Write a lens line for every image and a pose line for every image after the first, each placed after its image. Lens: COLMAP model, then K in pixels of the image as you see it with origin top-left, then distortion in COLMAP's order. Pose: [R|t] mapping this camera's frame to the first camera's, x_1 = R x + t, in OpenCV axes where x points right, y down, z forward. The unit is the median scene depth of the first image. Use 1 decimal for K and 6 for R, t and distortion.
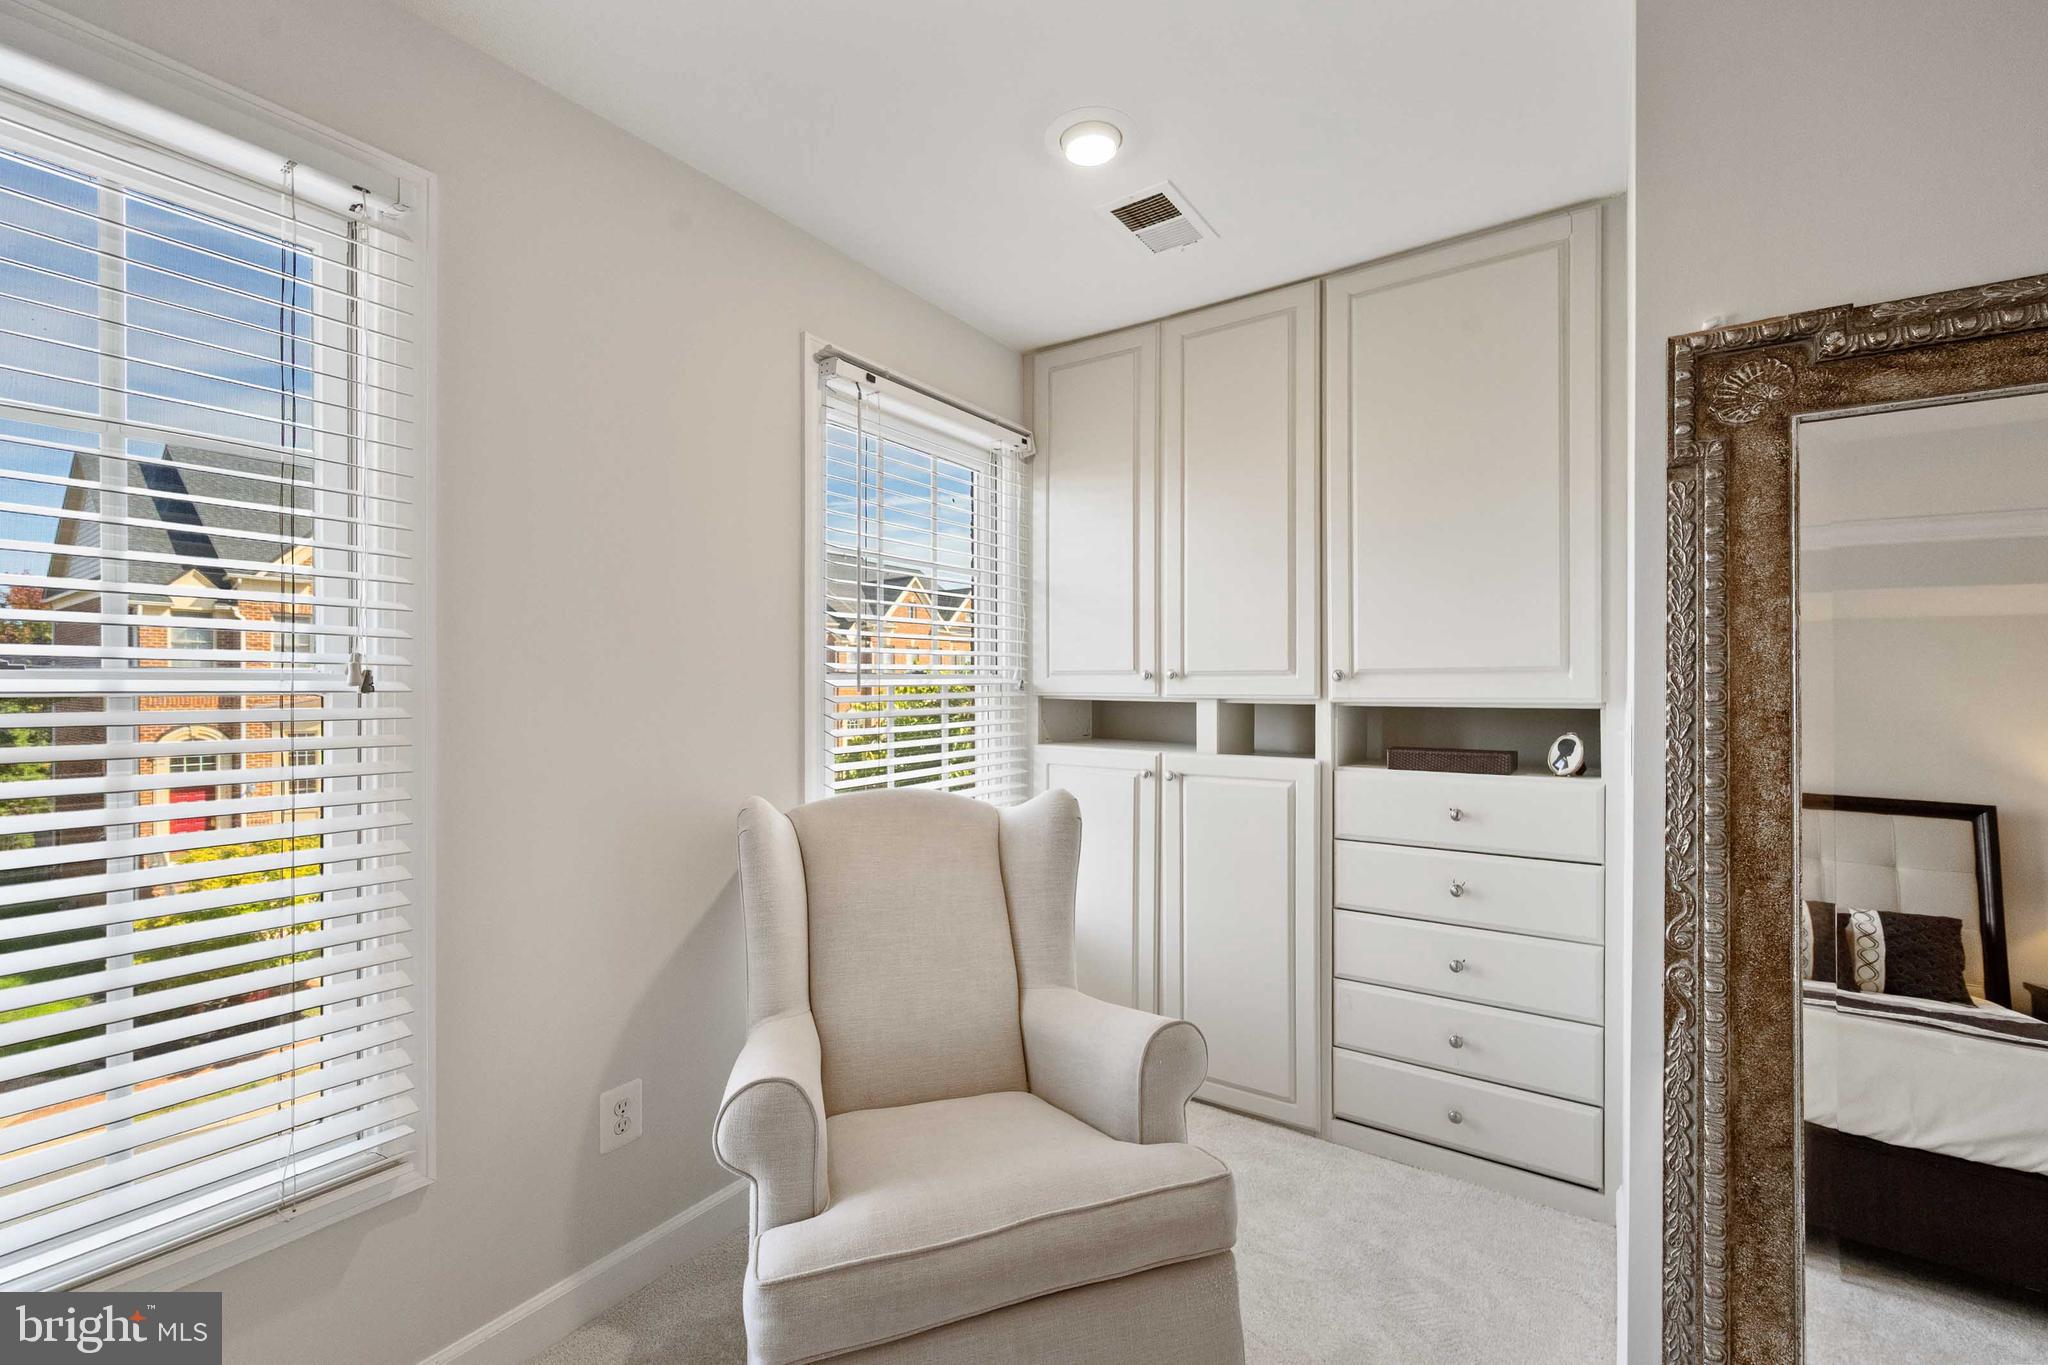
lens RADIAL K [[855.4, 0, 1024.0], [0, 855.4, 682.5], [0, 0, 1]] dist [0.010153, -0.000002]
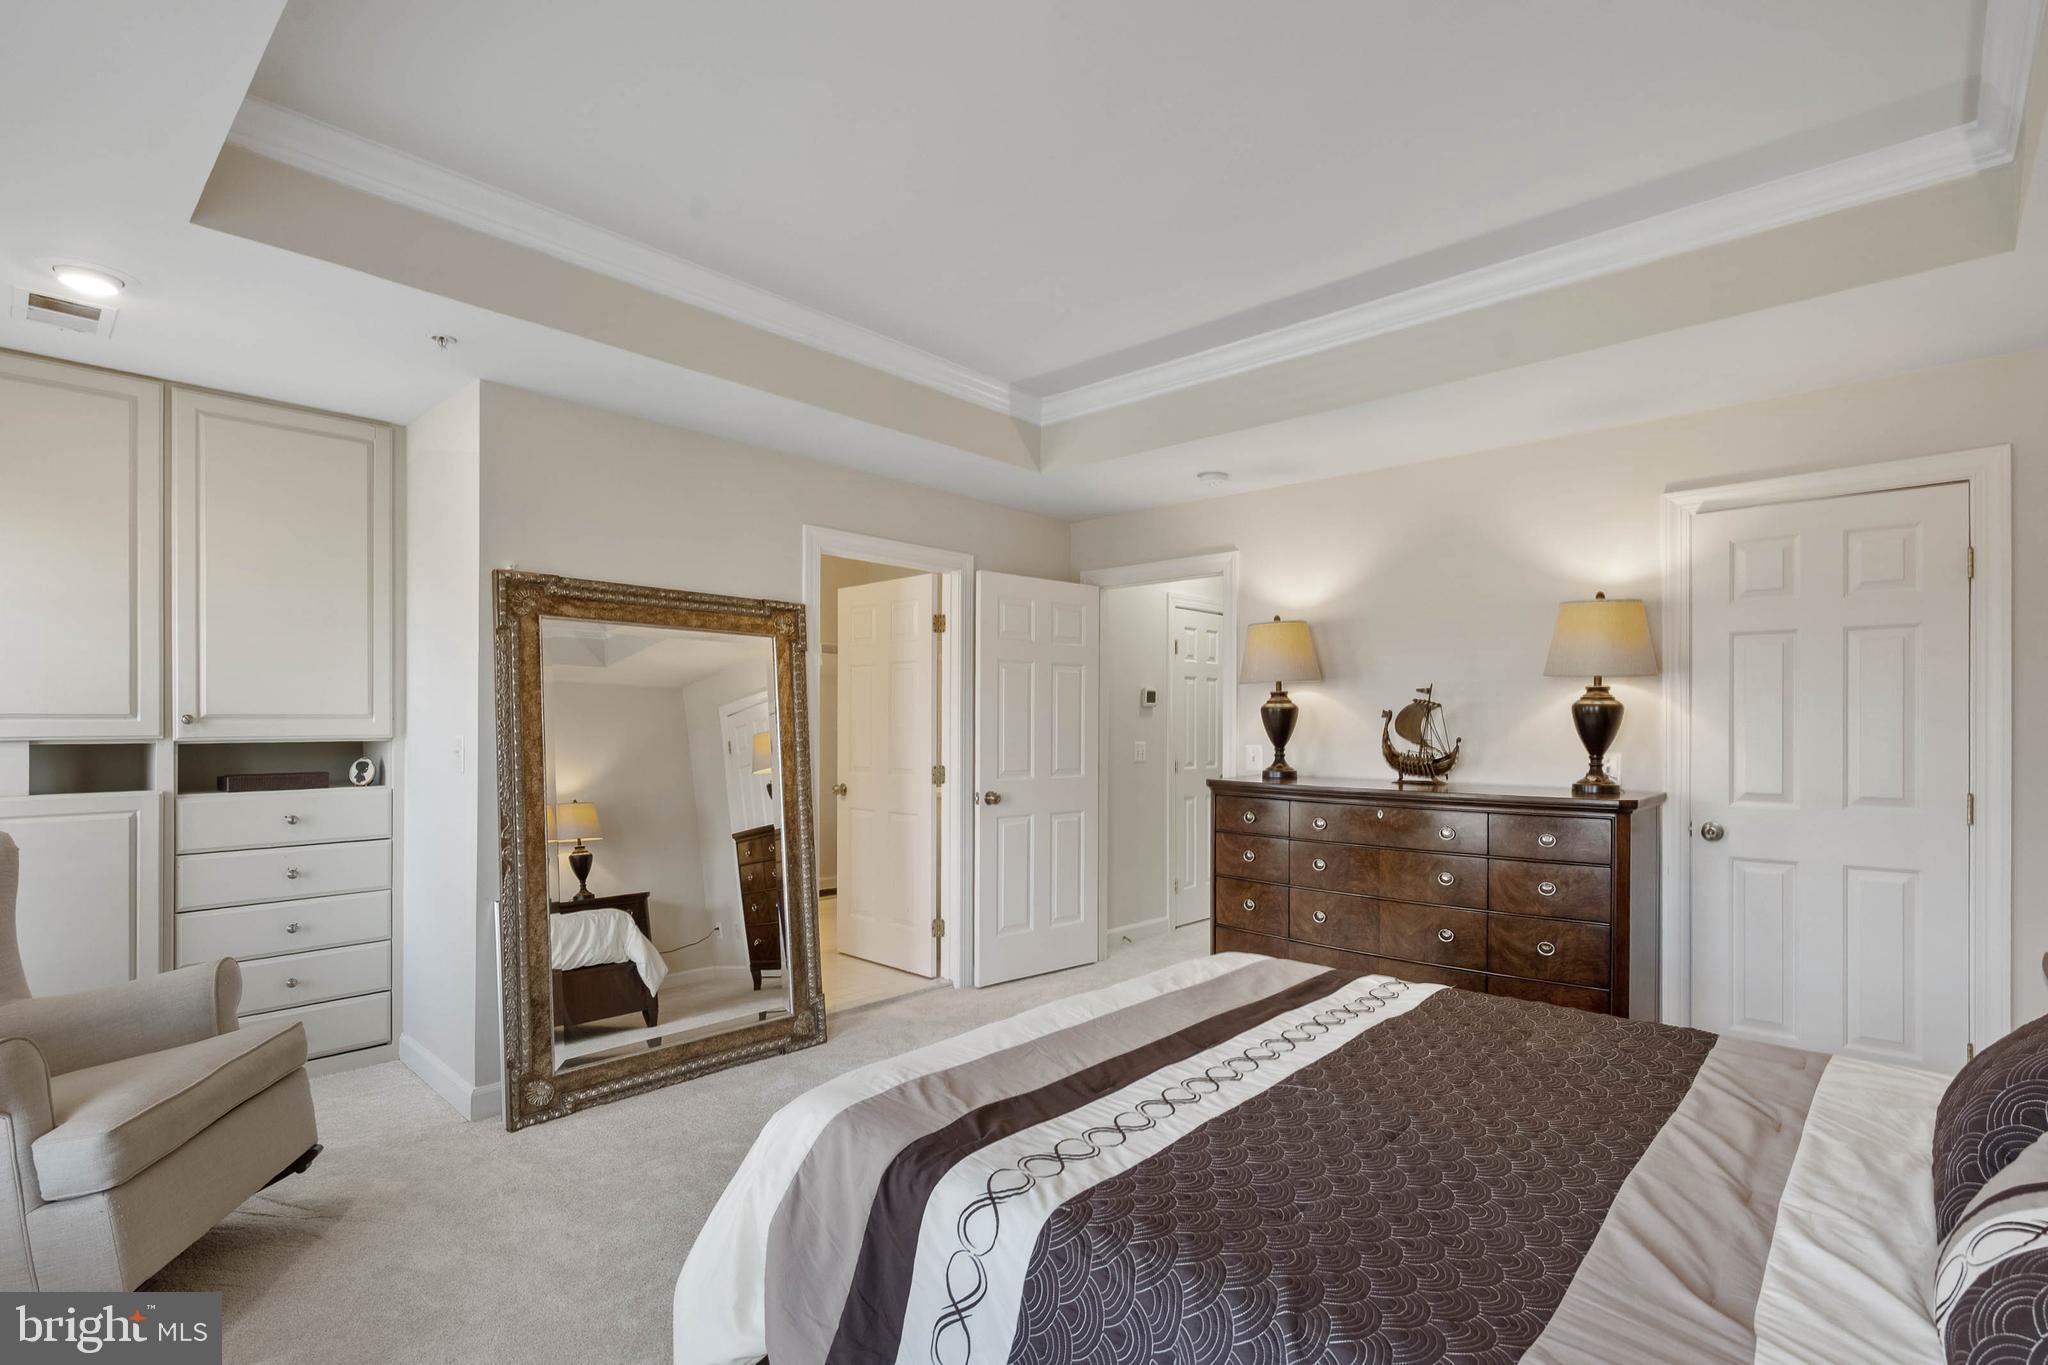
lens RADIAL K [[965.2, 0, 1065.0], [0, 965.2, 723.9], [0, 0, 1]] dist [-0.027098, -0.000538]
pose [[0.122211, -0.001598, 0.992503, -0.927487], [-0.000491, 0.999998, 0.001671, -0.004784], [-0.992504, -0.000691, 0.122210, -0.461066]]
